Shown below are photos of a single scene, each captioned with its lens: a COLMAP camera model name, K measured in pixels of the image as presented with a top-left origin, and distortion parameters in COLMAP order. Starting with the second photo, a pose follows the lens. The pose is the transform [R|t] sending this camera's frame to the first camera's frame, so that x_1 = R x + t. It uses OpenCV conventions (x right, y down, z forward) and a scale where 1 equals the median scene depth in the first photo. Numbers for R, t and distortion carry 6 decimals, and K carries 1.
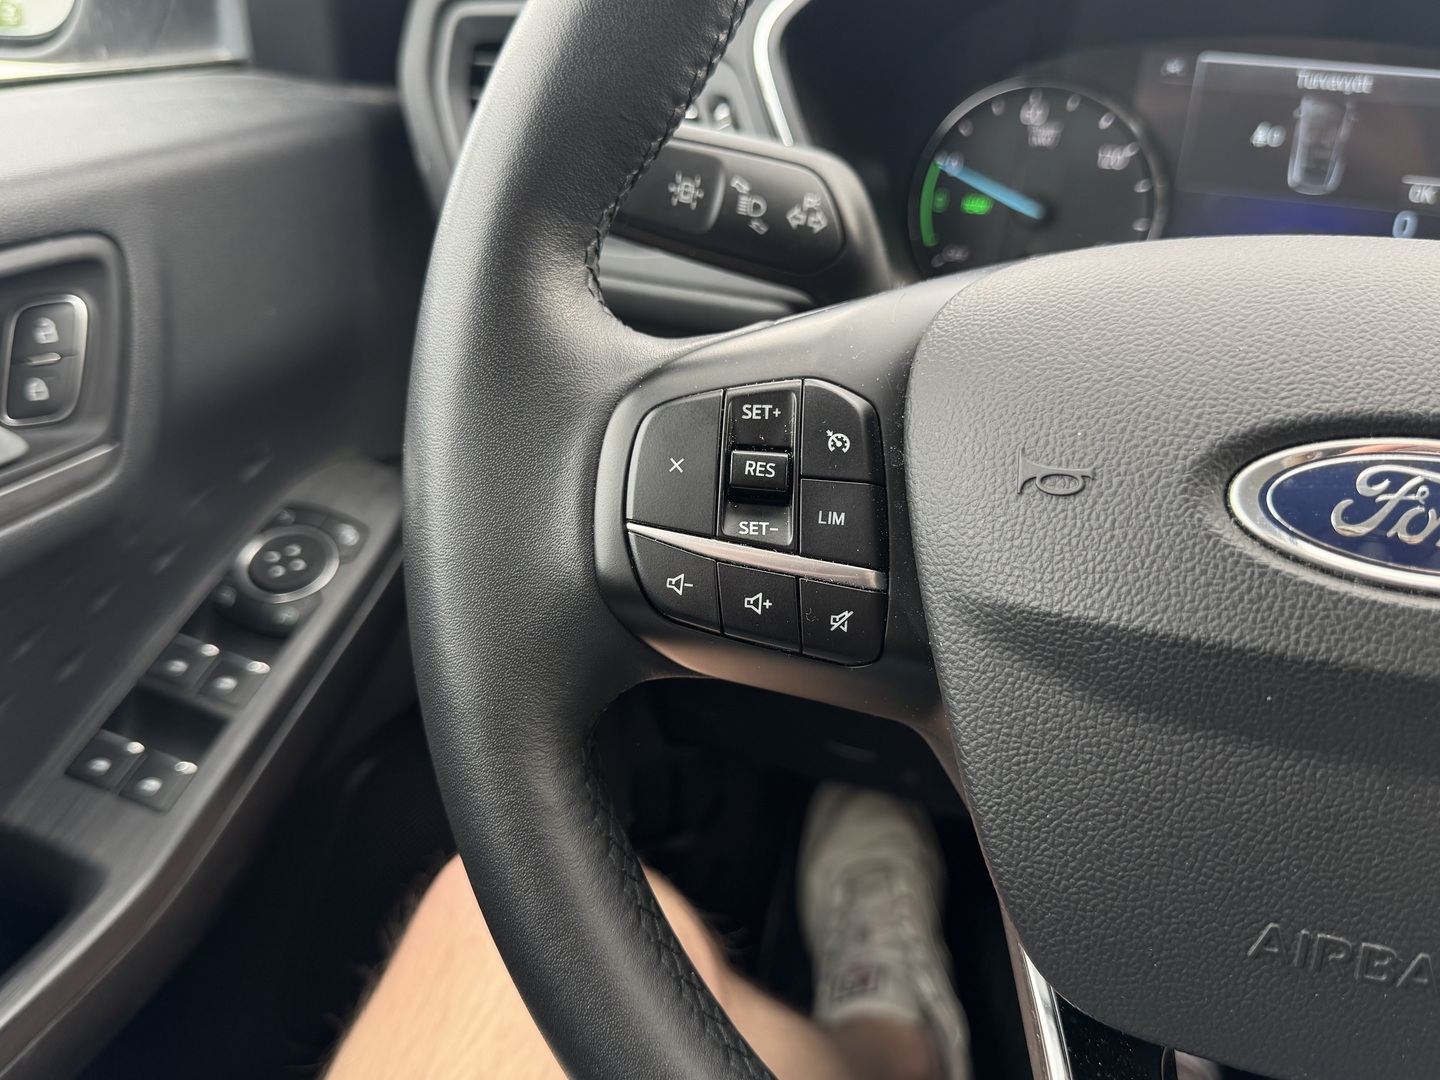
lens RADIAL K [[1250.9, 0, 720.0], [0, 1250.9, 540.0], [0, 0, 1]] dist [0.097378, -0.261826]
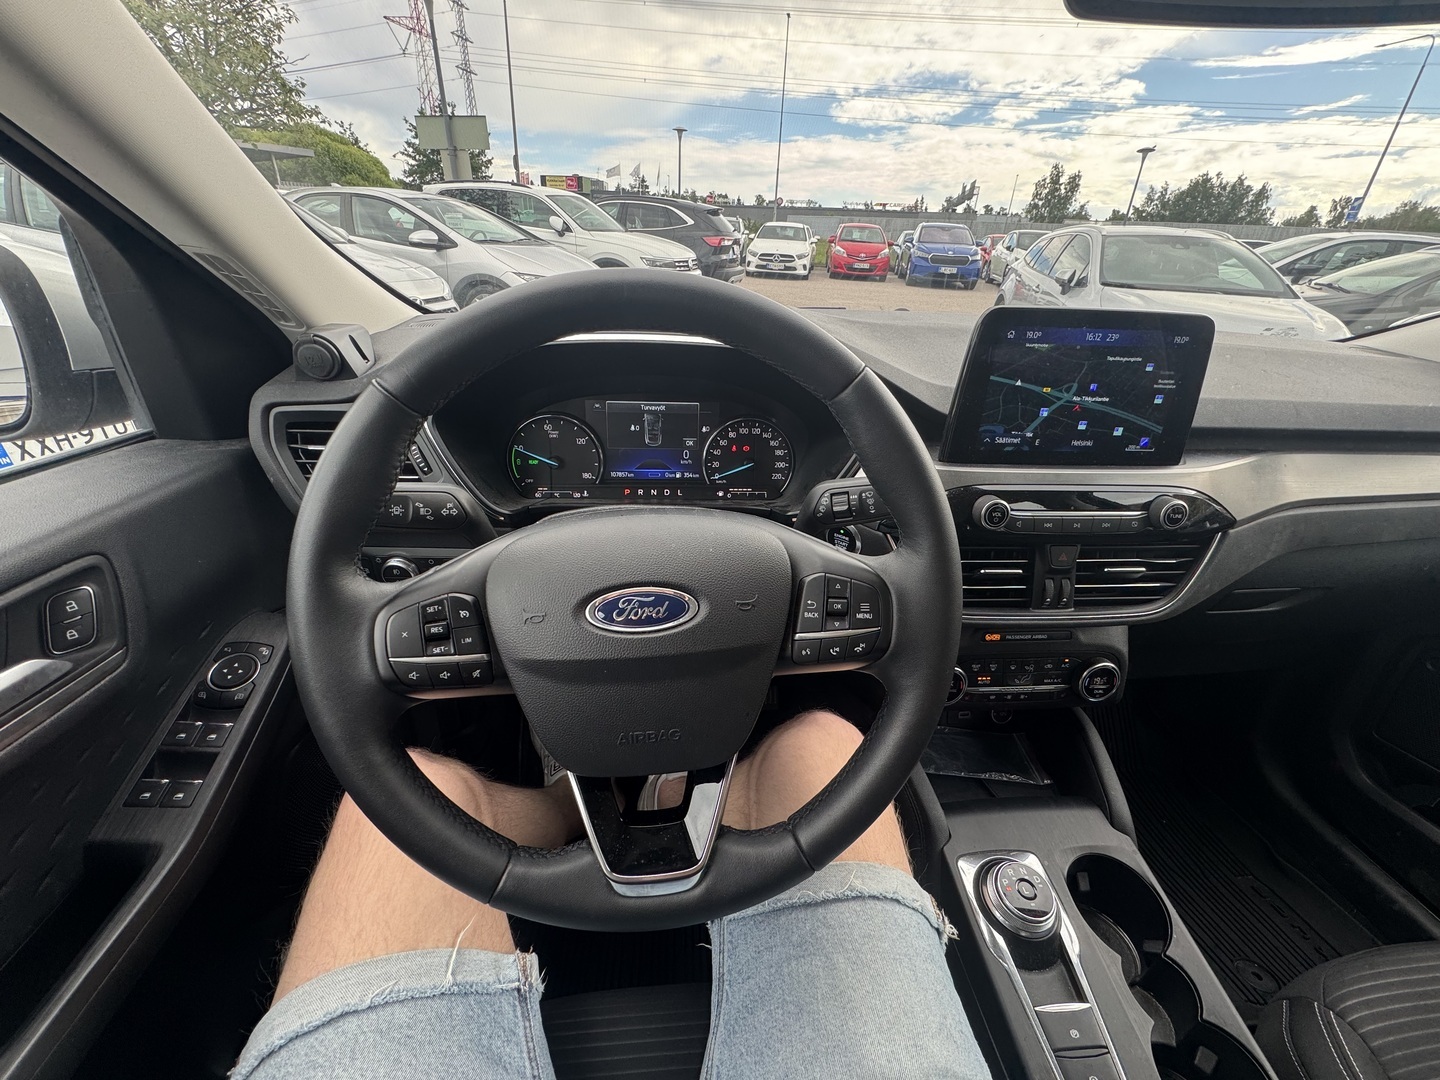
lens RADIAL K [[578.9, 0, 720.0], [0, 578.9, 540.0], [0, 0, 1]] dist [-0.000416, 0.000066]
pose [[0.906235, -0.179360, 0.382842, 0.108656], [0.177605, 0.983278, 0.040247, -0.143265], [-0.383659, 0.031521, 0.922937, -0.358006]]
